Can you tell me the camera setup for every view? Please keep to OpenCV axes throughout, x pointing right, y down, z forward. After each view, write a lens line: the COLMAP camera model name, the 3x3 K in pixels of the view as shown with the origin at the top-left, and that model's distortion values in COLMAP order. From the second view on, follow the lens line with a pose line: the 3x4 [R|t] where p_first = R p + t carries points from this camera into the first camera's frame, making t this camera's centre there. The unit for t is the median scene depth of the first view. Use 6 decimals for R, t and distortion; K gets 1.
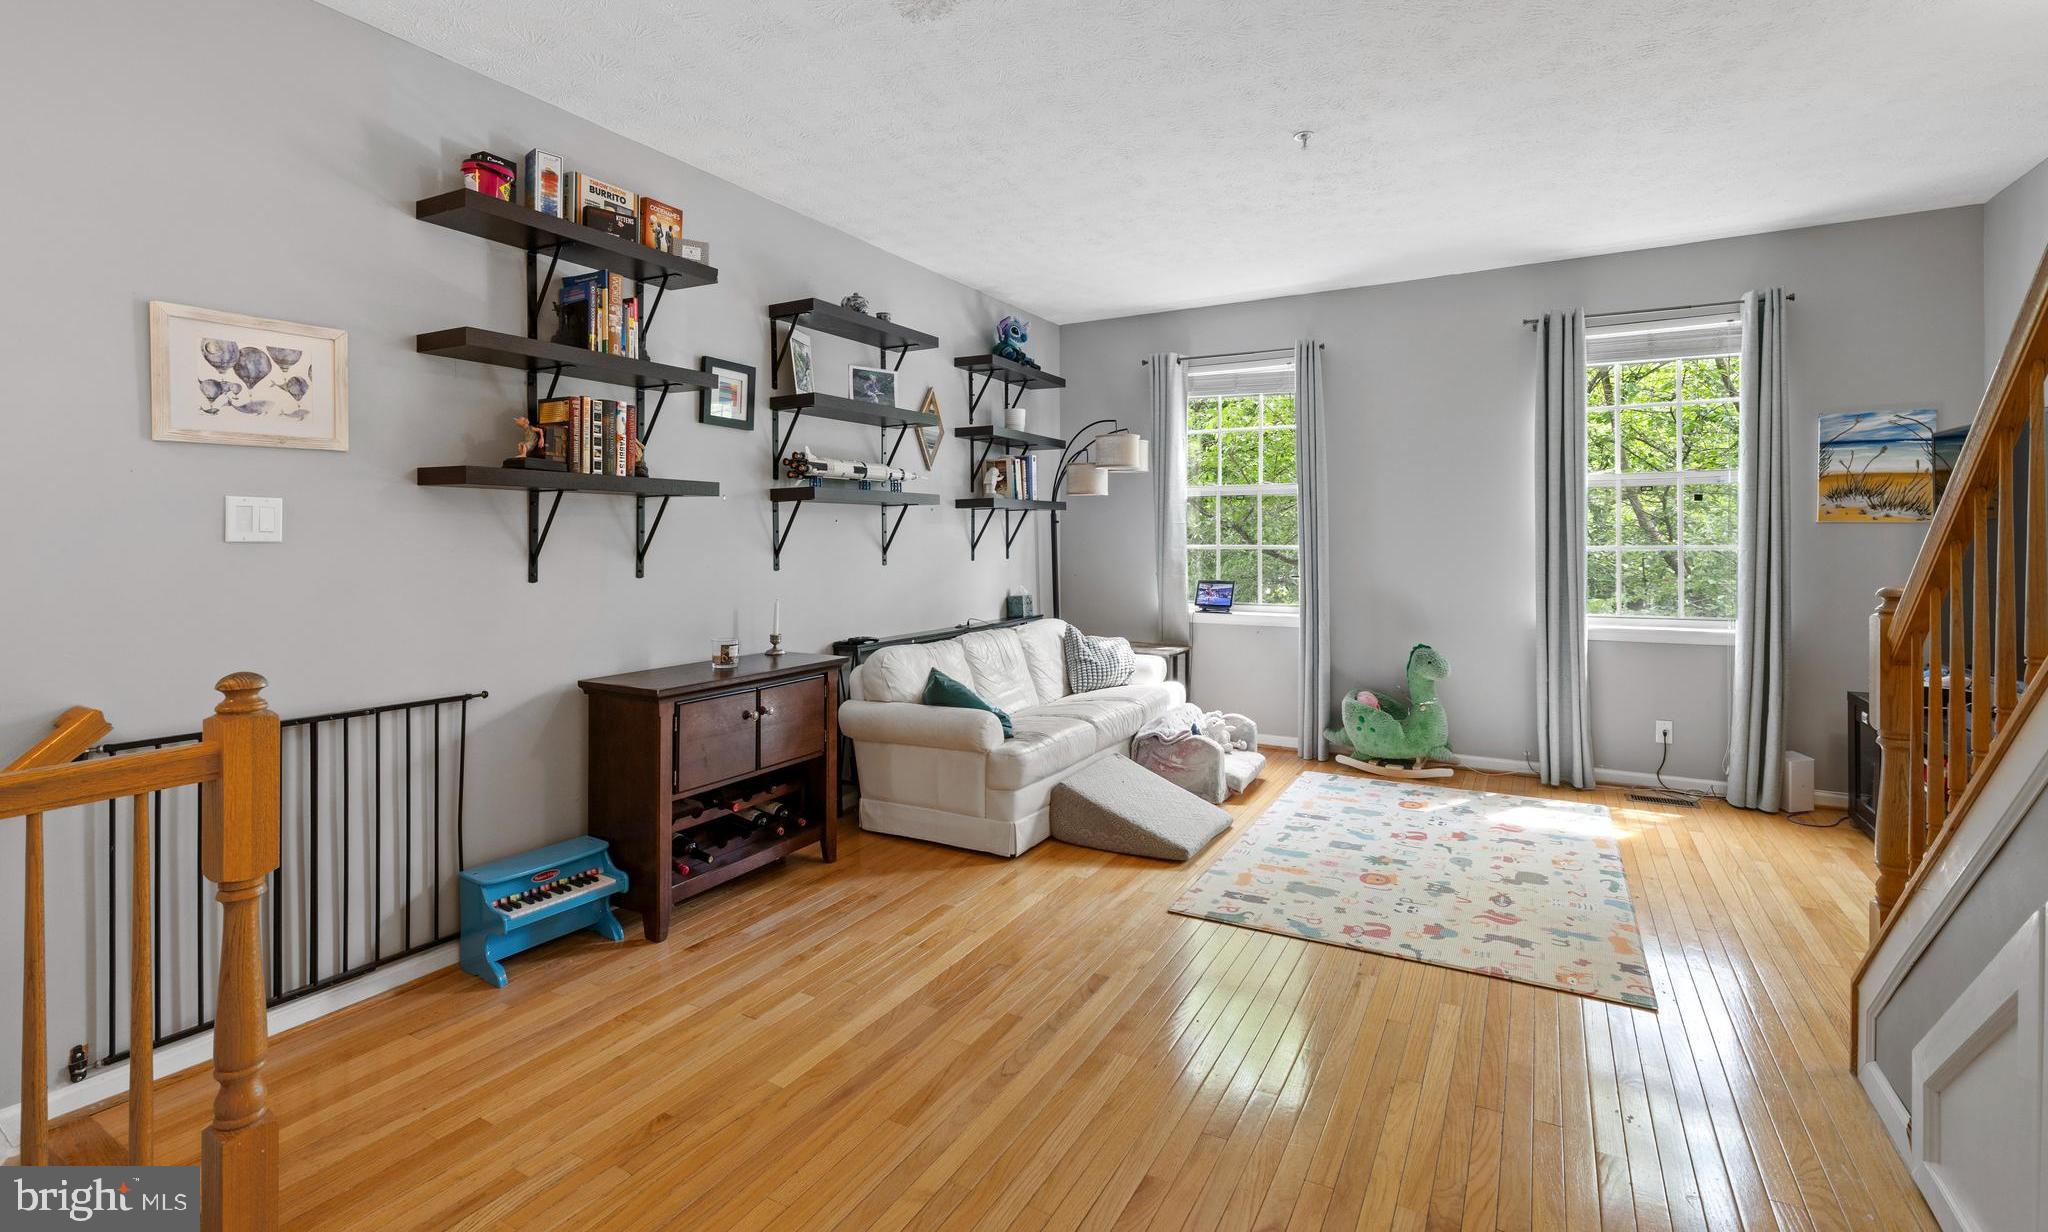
lens RADIAL K [[917.8, 0, 1024.0], [0, 917.8, 616.0], [0, 0, 1]] dist [-0.001725, -0.000202]
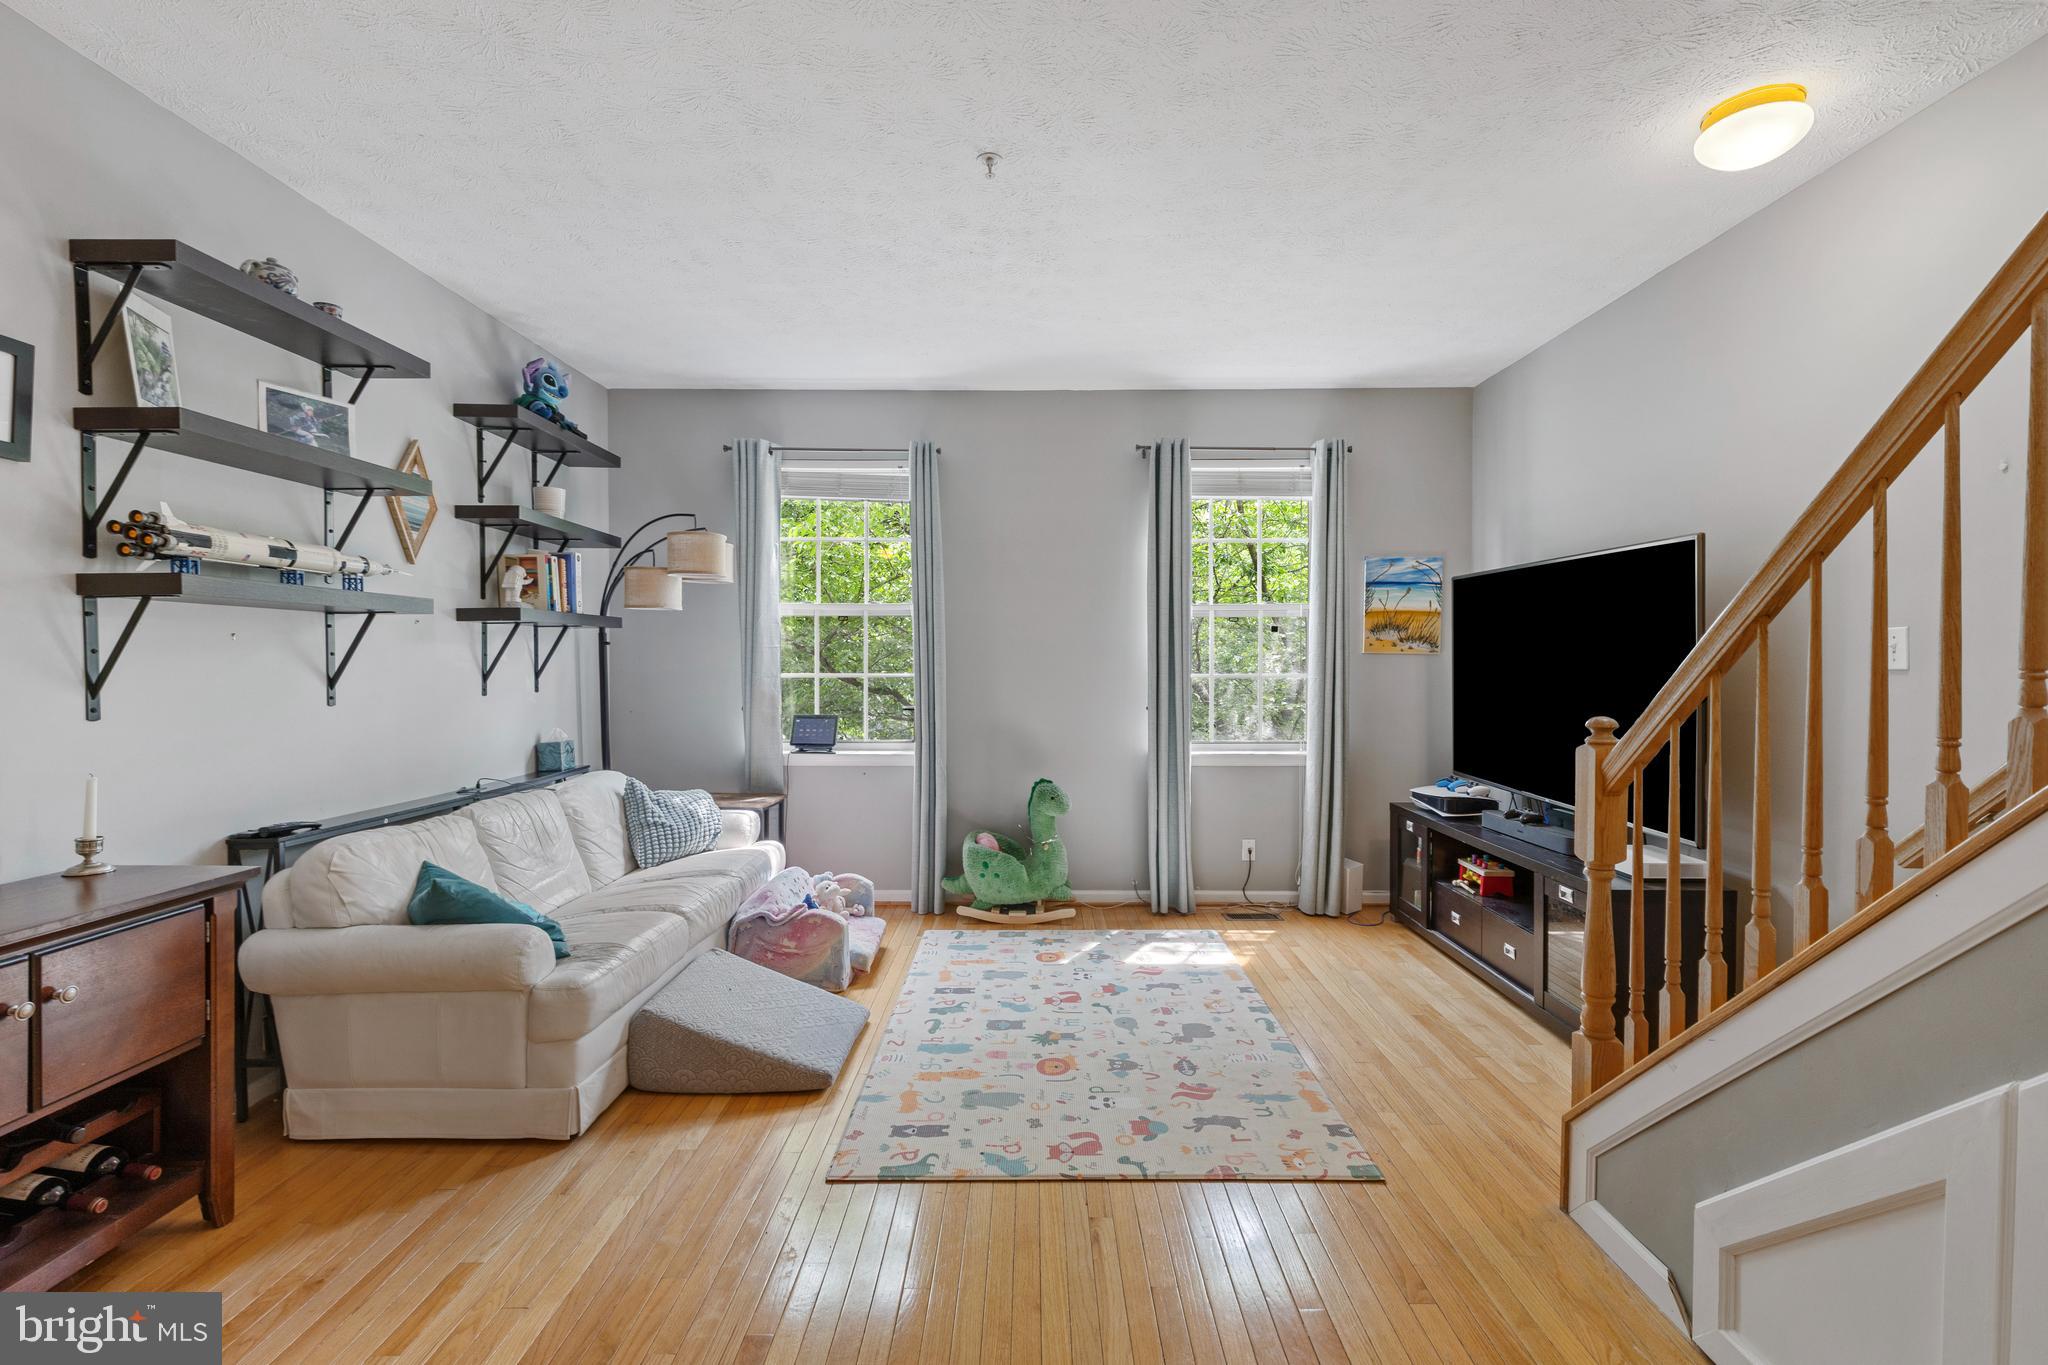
lens RADIAL K [[919.4, 0, 1026.4], [0, 919.4, 698.4], [0, 0, 1]] dist [0.001982, -0.000418]
pose [[0.874722, -0.013917, 0.484426, -0.040281], [0.036644, 0.998625, -0.037478, -0.019502], [-0.483238, 0.050534, 0.874029, 0.213924]]
